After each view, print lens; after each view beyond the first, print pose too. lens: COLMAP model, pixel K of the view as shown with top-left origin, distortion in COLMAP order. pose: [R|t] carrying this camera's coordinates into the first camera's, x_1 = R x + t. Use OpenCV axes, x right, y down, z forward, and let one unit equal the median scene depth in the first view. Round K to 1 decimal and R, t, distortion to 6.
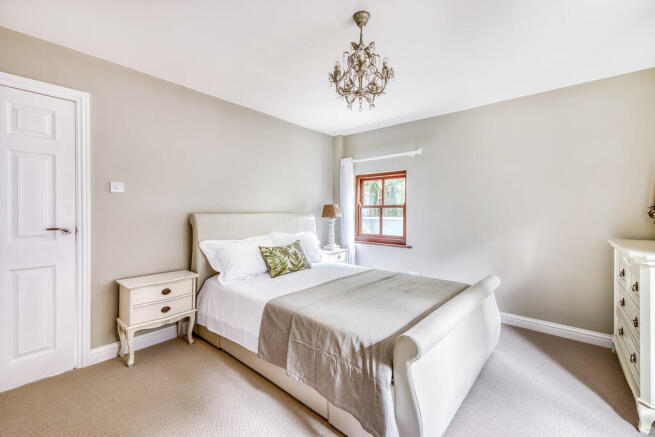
lens RADIAL K [[276.1, 0, 325.1], [0, 276.1, 217.0], [0, 0, 1]] dist [-0.000767, -0.000056]
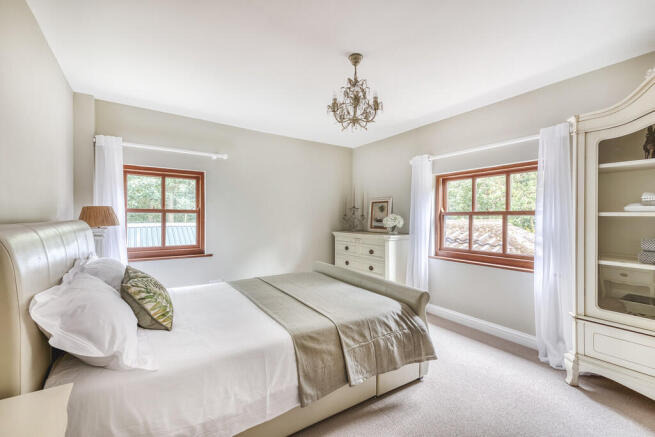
lens RADIAL K [[279.8, 0, 325.1], [0, 279.8, 216.4], [0, 0, 1]] dist [0.013909, 0.000079]
pose [[0.254277, -0.001887, 0.967130, -0.997887], [0.013757, 0.999904, -0.001666, -0.028872], [-0.967034, 0.013729, 0.254278, 0.736100]]
